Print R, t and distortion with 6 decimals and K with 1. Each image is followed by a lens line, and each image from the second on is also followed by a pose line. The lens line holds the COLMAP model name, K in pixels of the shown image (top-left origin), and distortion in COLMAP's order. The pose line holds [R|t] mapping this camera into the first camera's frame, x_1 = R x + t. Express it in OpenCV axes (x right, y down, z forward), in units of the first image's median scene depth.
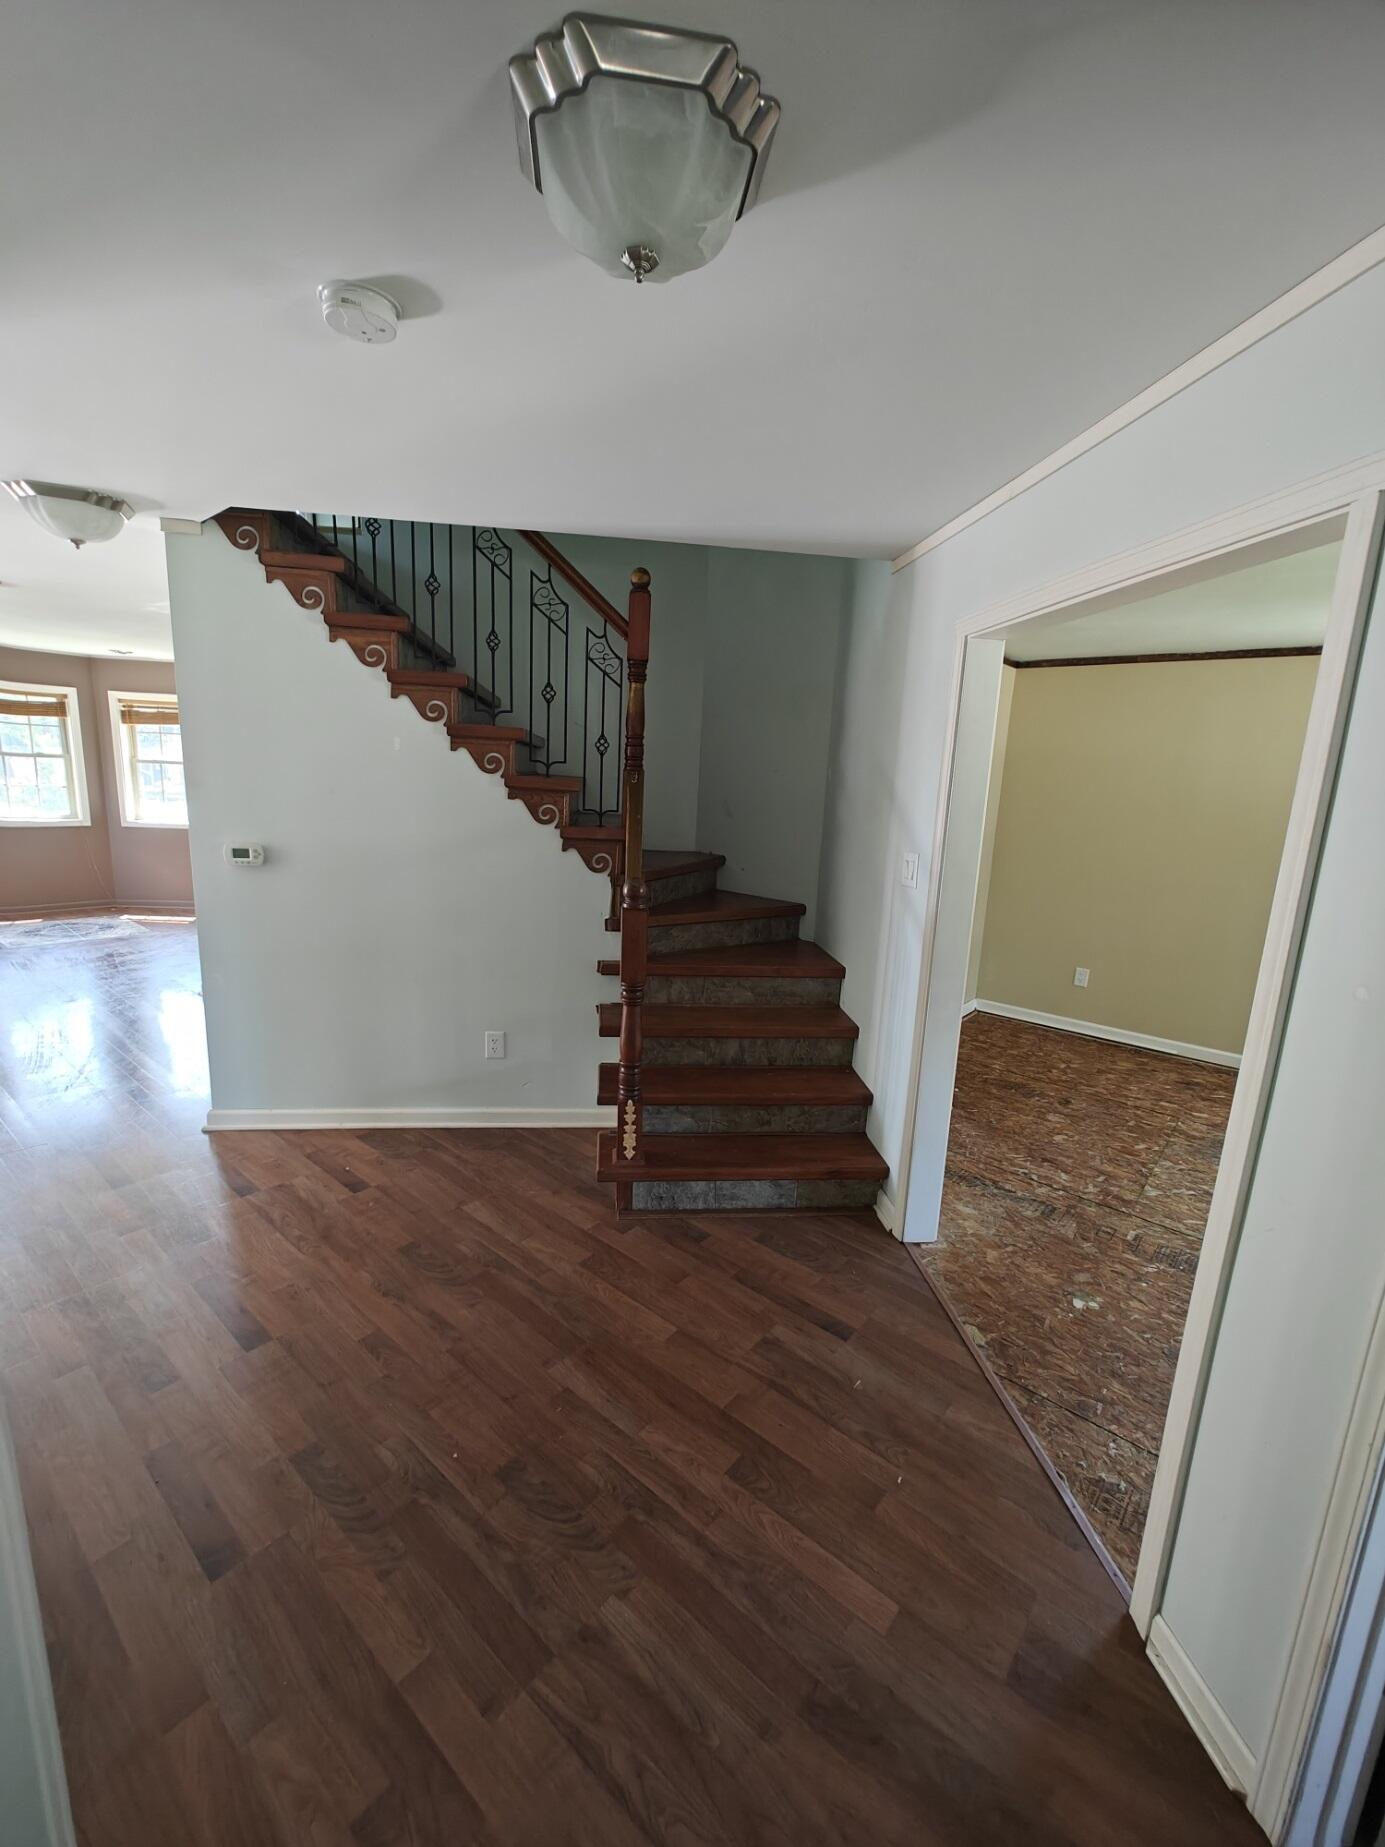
lens RADIAL K [[775.8, 0, 698.1], [0, 775.8, 930.3], [0, 0, 1]] dist [-0.003467, 0.000648]
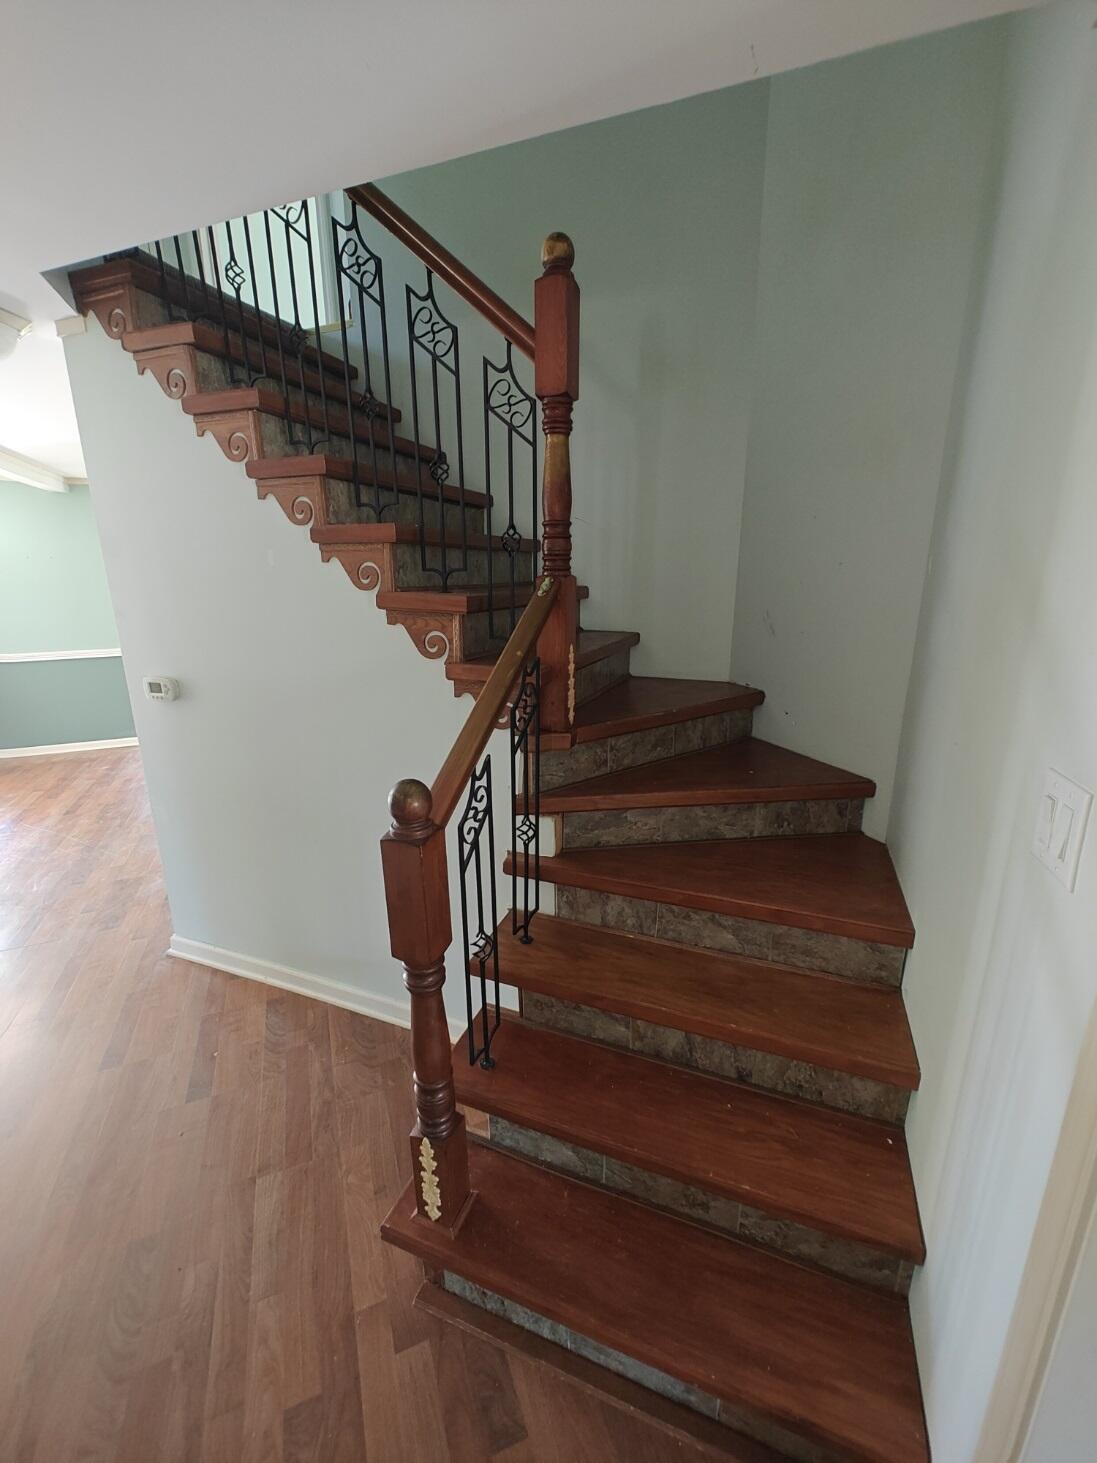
lens RADIAL K [[614.5, 0, 543.9], [0, 614.5, 739.2], [0, 0, 1]] dist [-0.003467, 0.000648]
pose [[0.879315, 0.076042, -0.470130, 0.164449], [-0.049966, 0.996452, 0.067719, -0.106861], [0.473611, -0.036055, 0.879996, 0.548377]]
